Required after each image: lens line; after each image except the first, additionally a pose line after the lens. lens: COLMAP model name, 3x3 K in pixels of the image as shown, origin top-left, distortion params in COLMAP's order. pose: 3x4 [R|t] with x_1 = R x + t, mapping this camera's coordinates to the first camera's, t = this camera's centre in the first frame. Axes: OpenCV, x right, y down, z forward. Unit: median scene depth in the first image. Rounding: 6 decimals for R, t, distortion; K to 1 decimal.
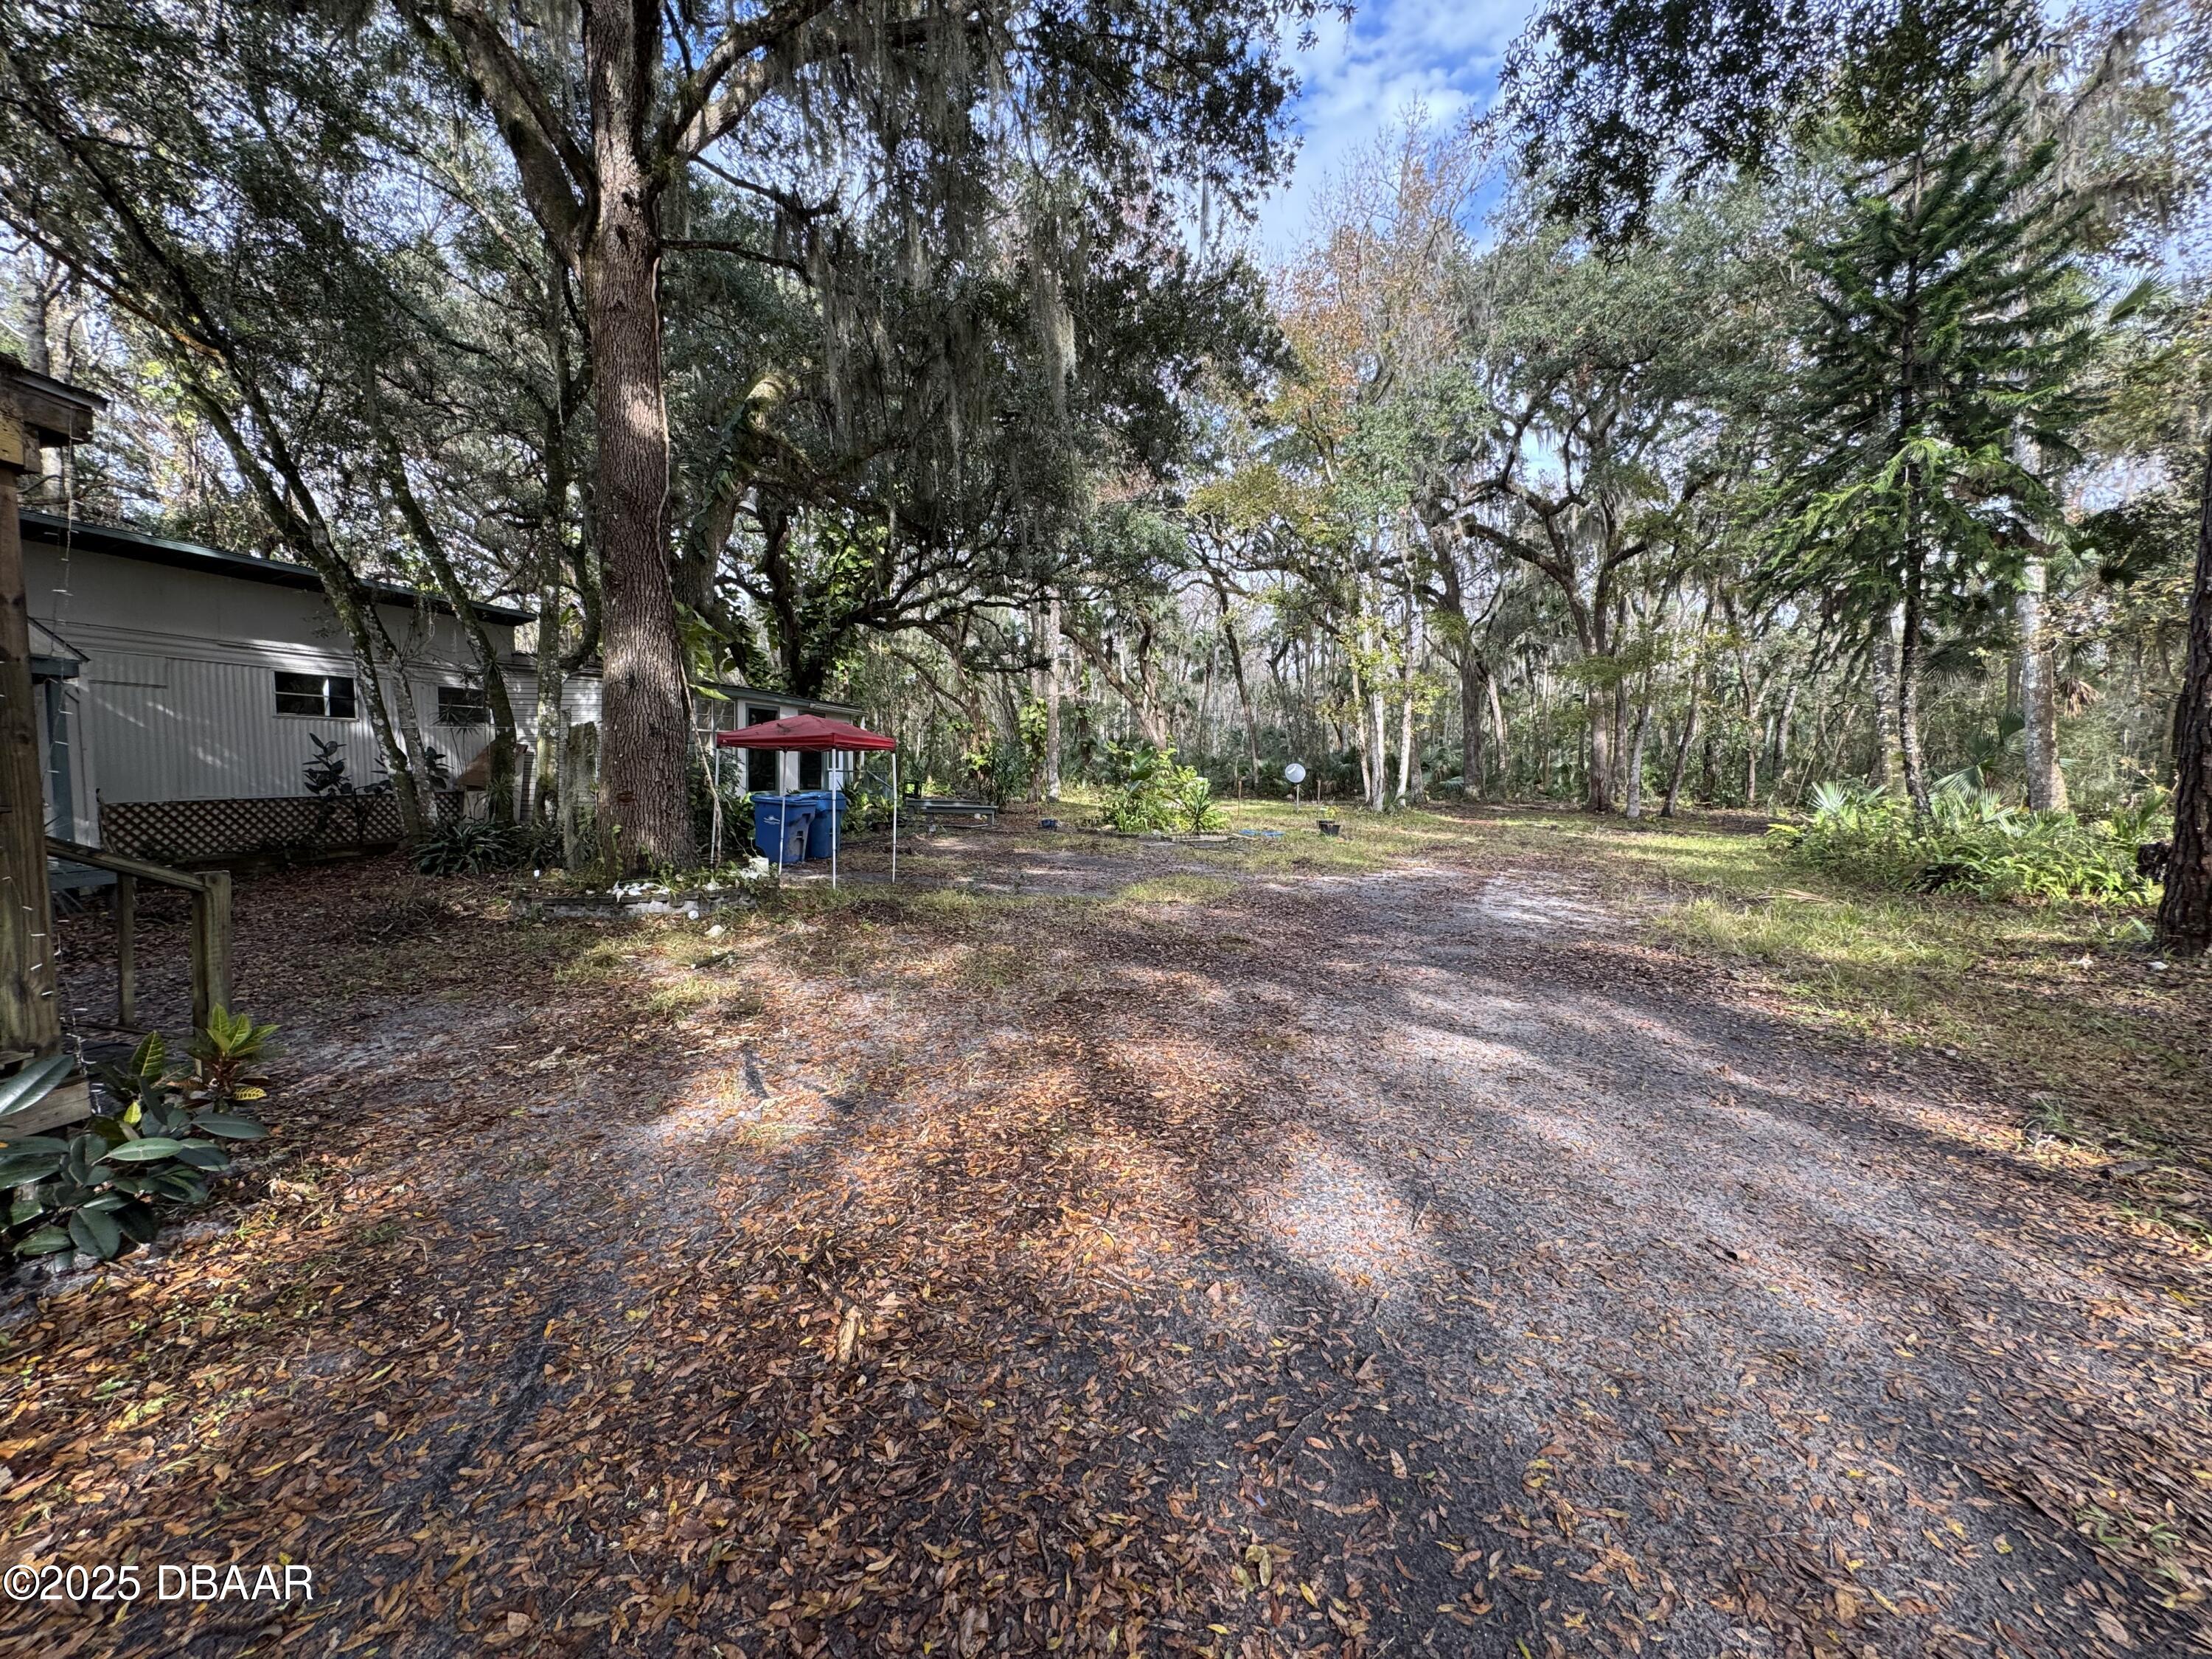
lens RADIAL K [[882.1, 0, 1103.7], [0, 882.1, 831.8], [0, 0, 1]] dist [-0.003755, 0.001859]
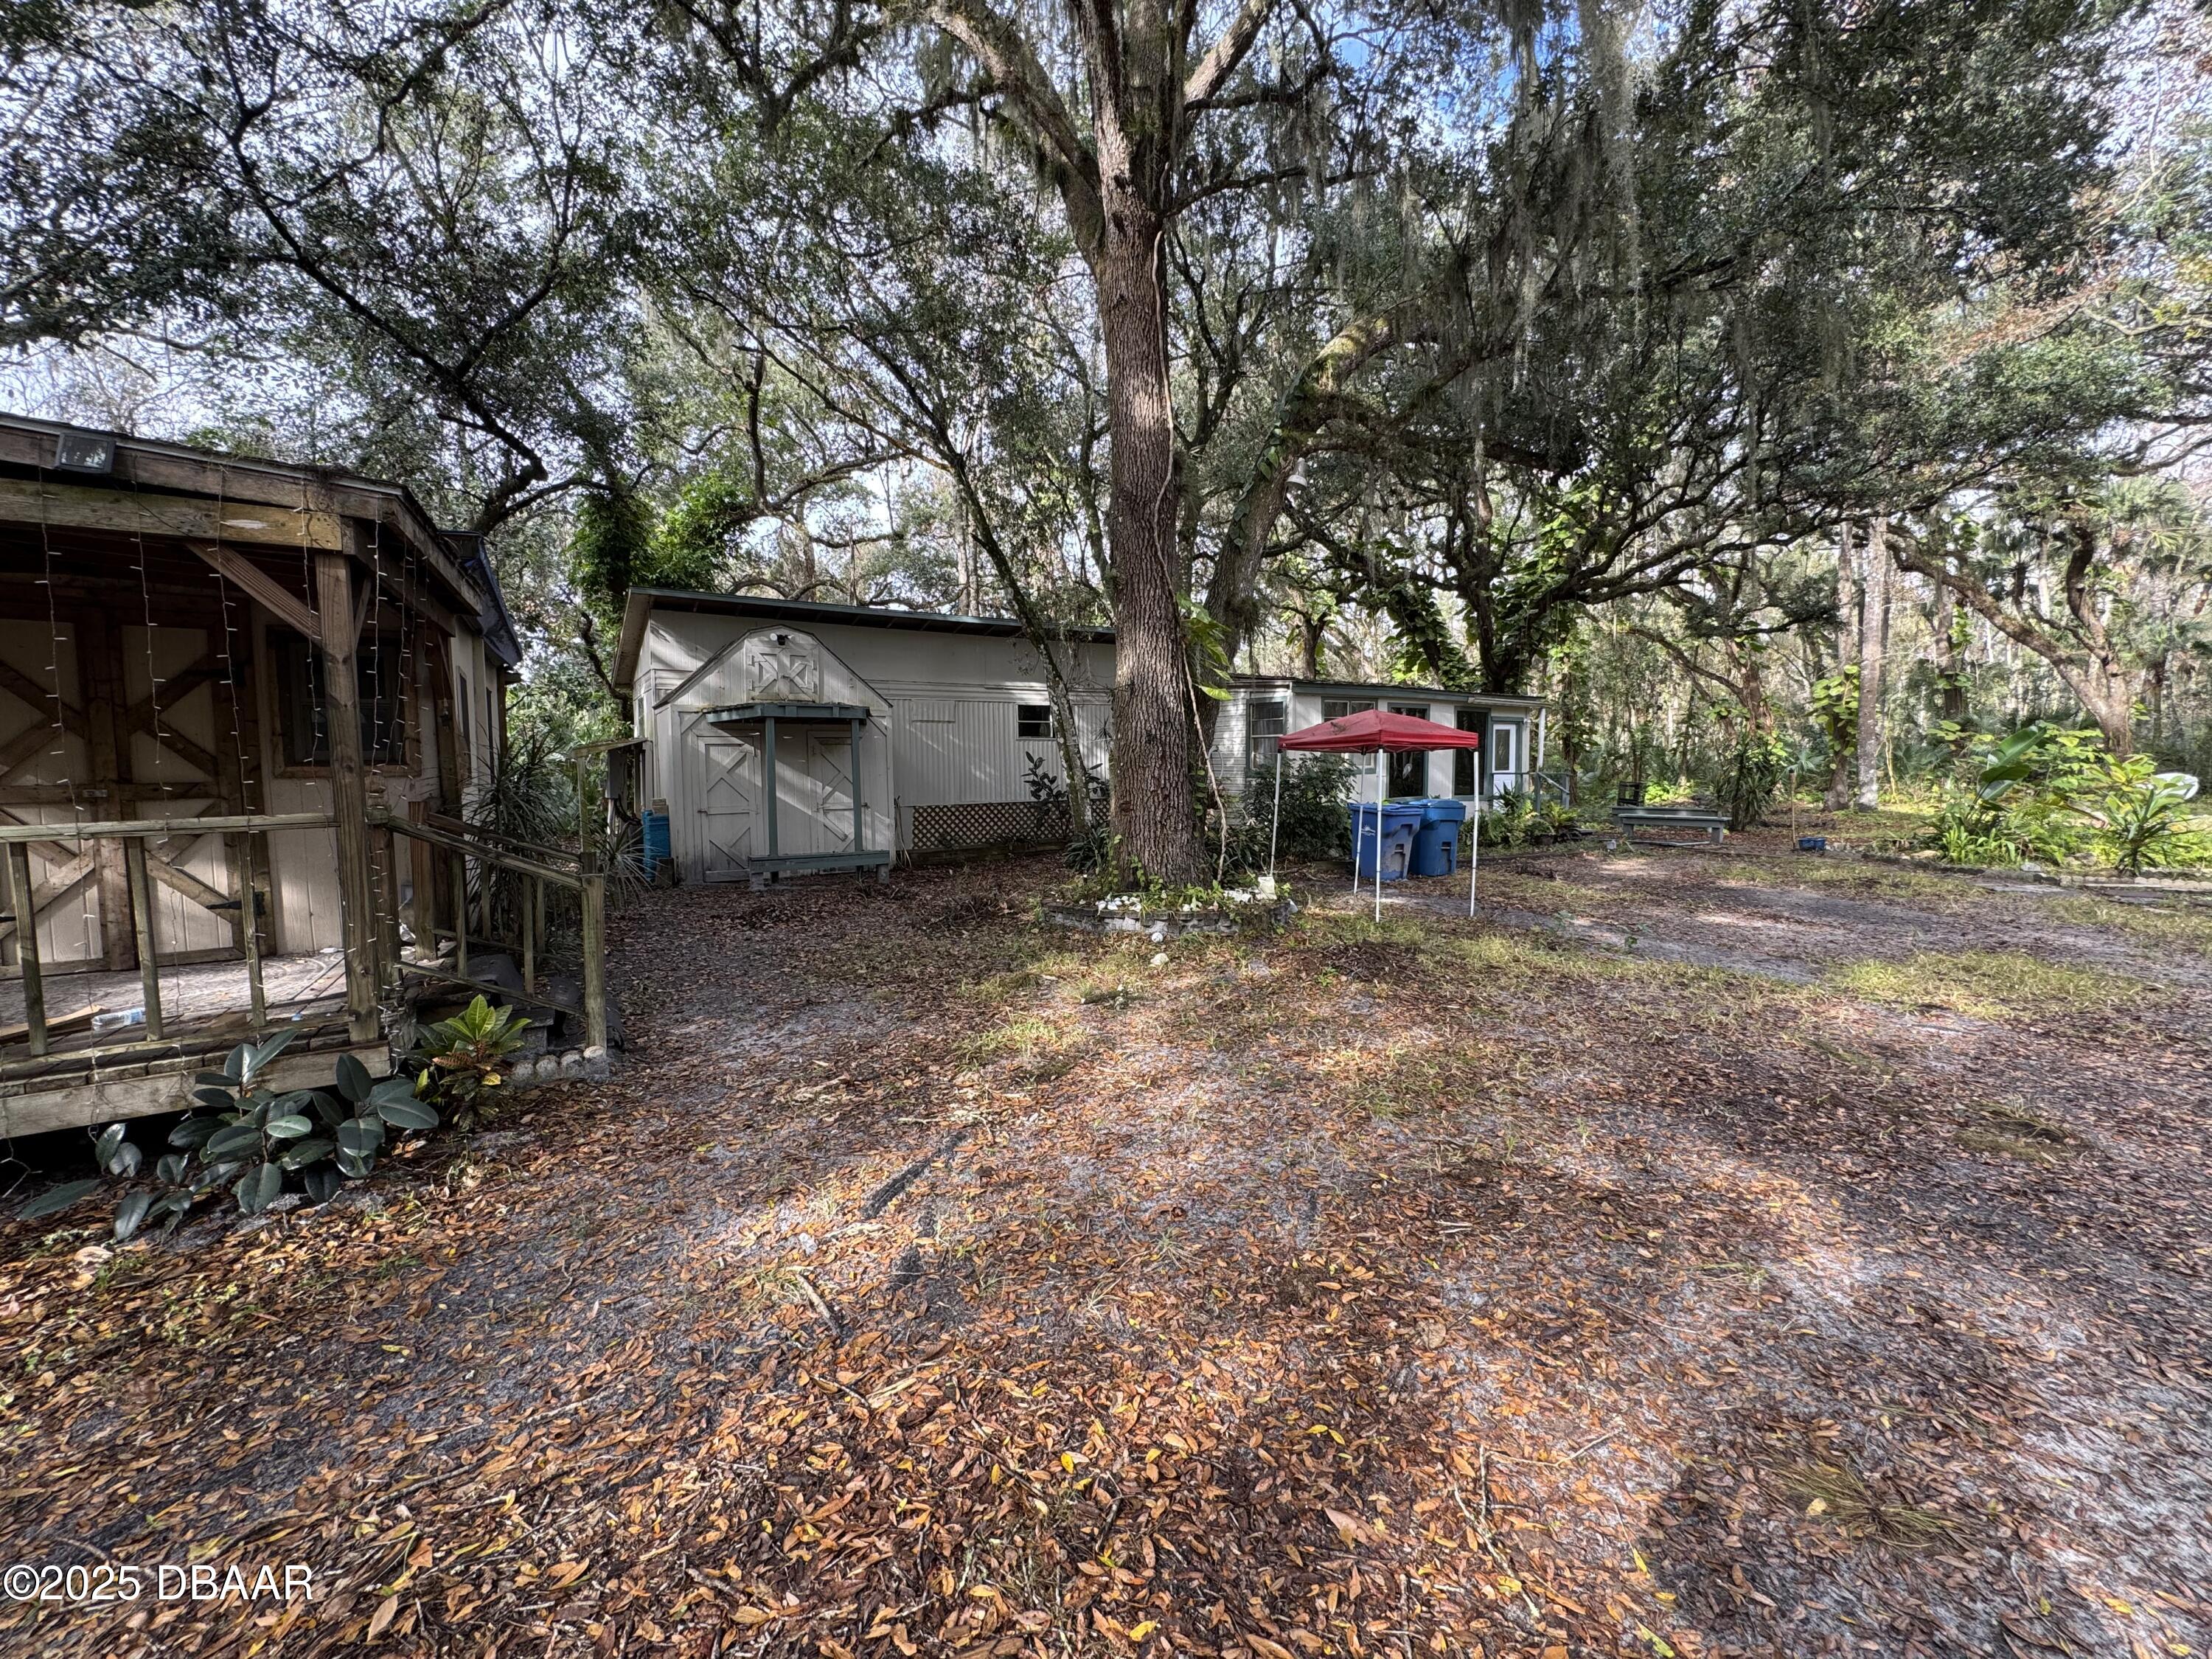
lens RADIAL K [[882.1, 0, 1093.2], [0, 882.1, 830.8], [0, 0, 1]] dist [-0.003755, 0.001859]
pose [[0.685511, 0.030460, -0.727425, 0.107395], [-0.033385, 0.999389, 0.010387, -0.016687], [0.727297, 0.017165, 0.686109, 0.231241]]
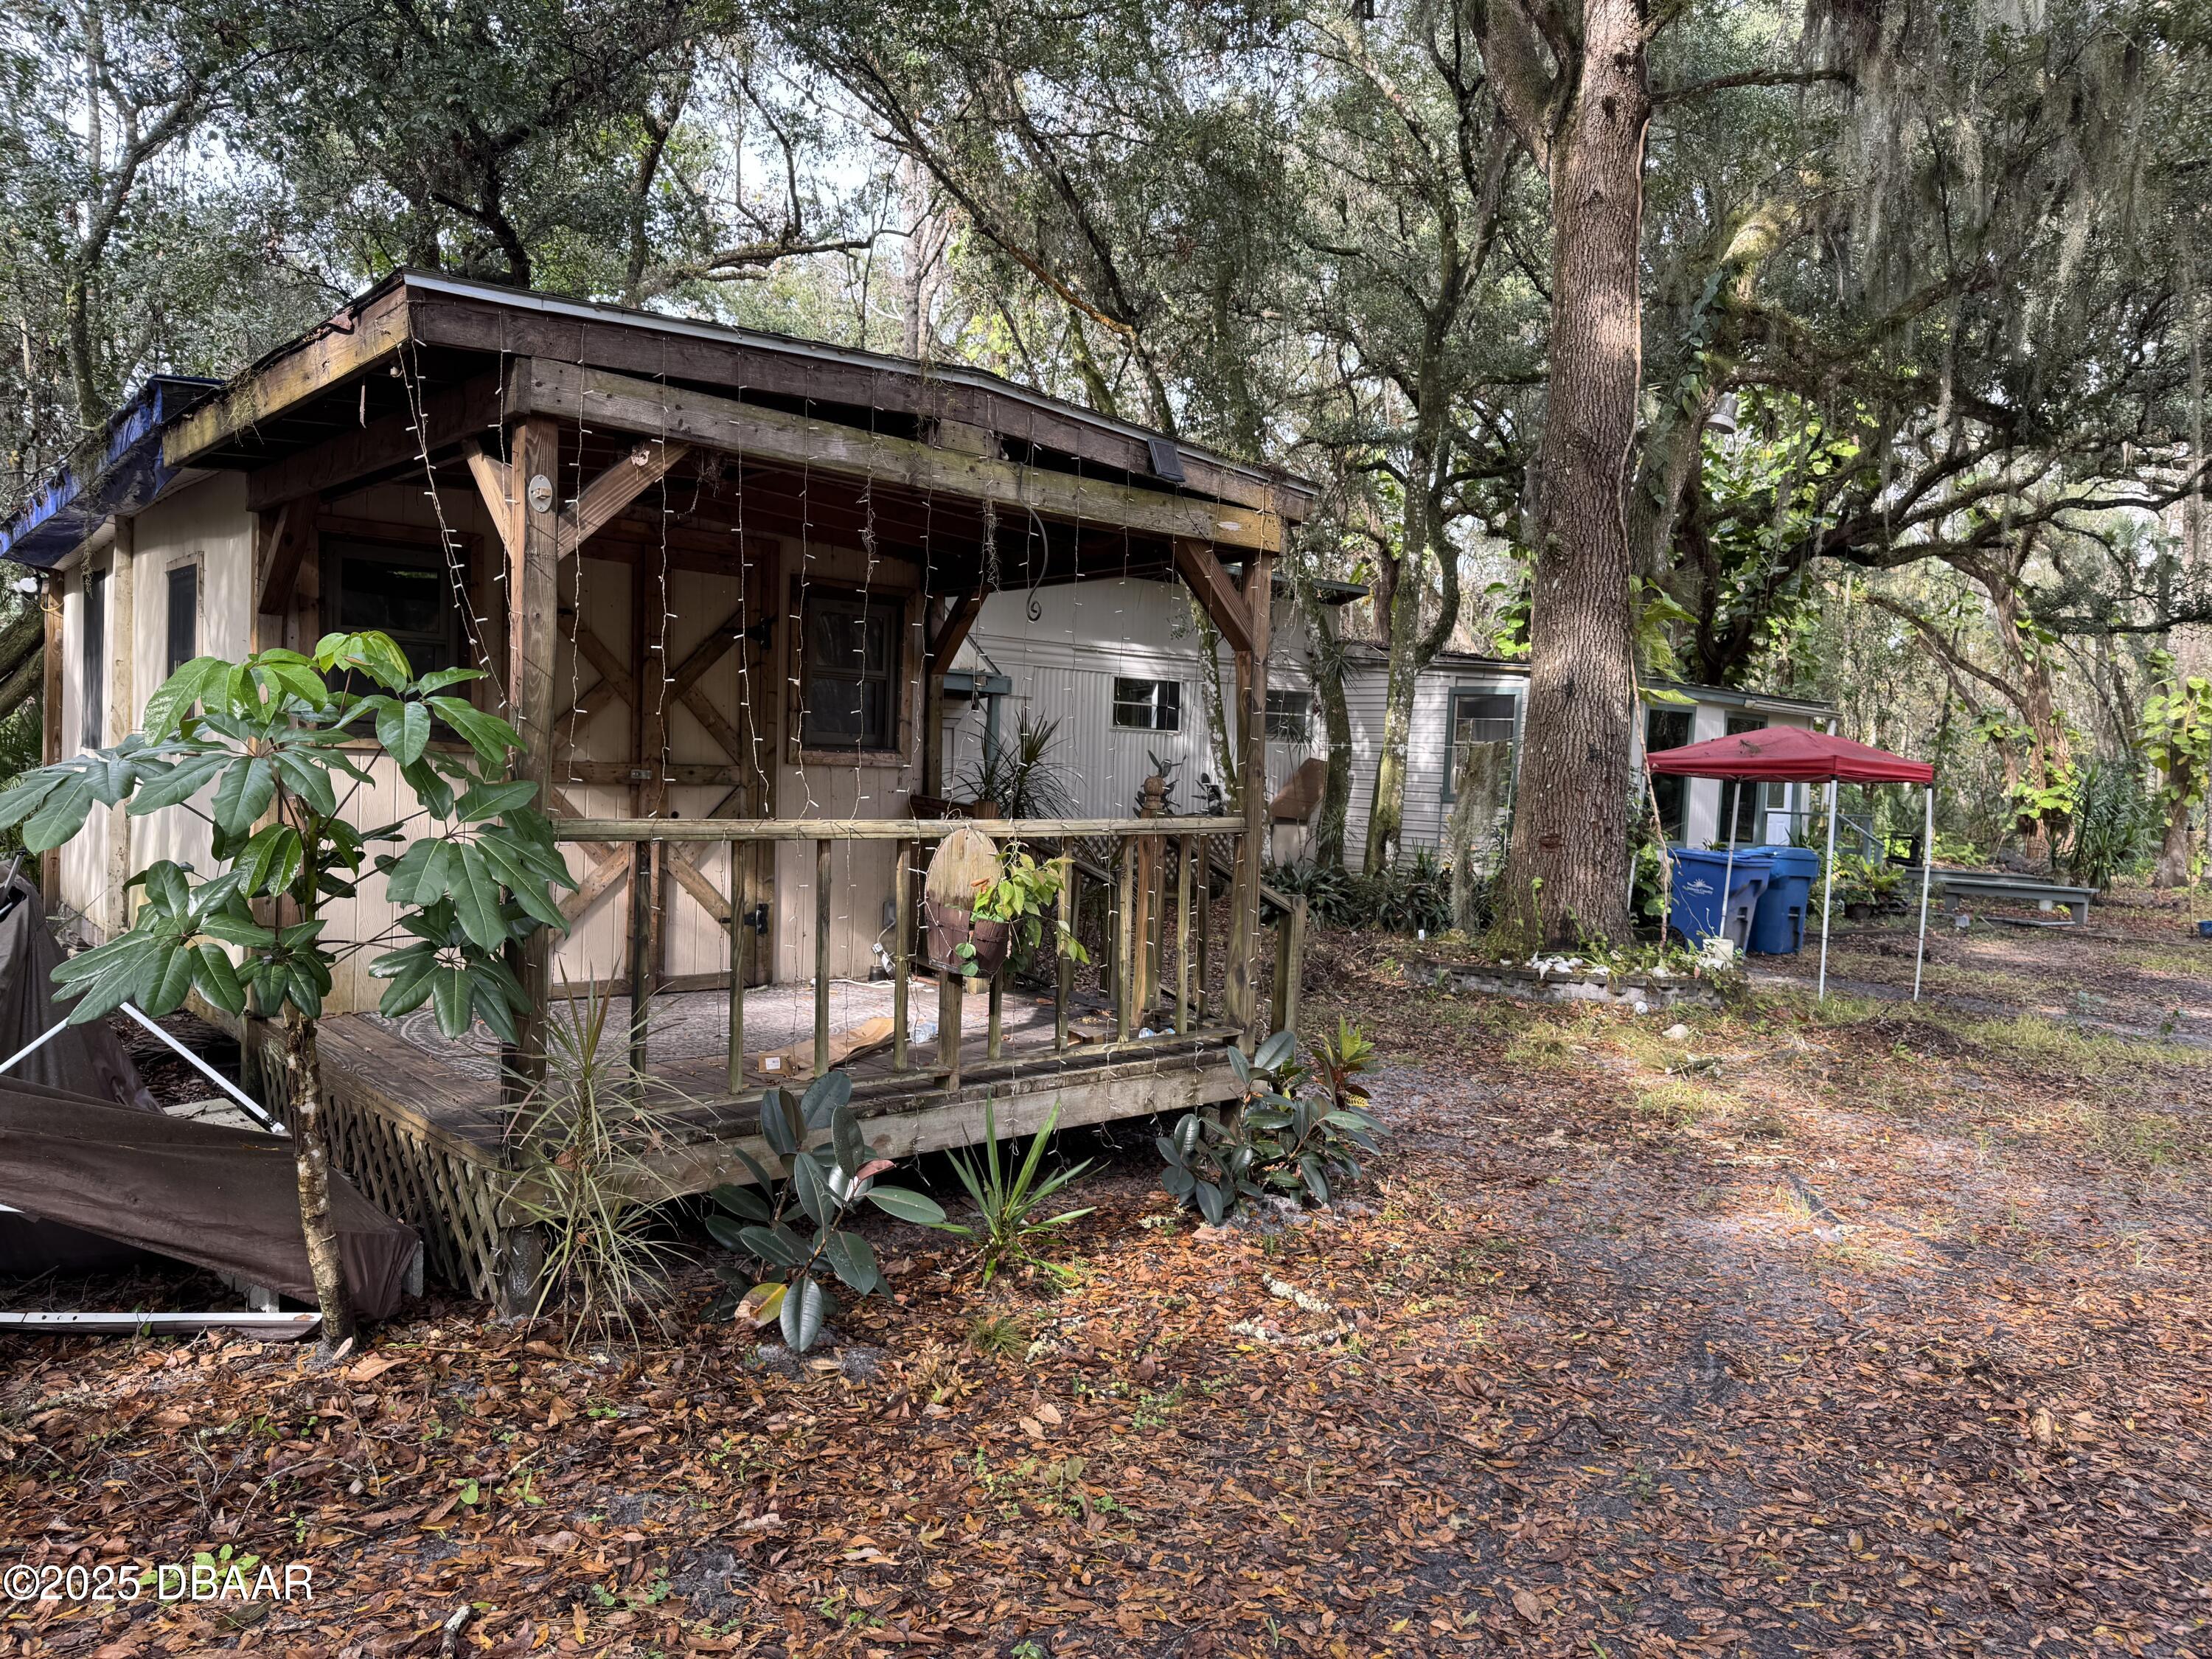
lens RADIAL K [[1540.7, 0, 1064.9], [0, 1540.7, 861.3], [0, 0, 1]] dist [-0.008046, -0.017070]
pose [[0.766175, 0.050454, -0.640648, -0.016993], [-0.072248, 0.997356, -0.007857, 0.013211], [0.638557, 0.052305, 0.767795, -0.199450]]
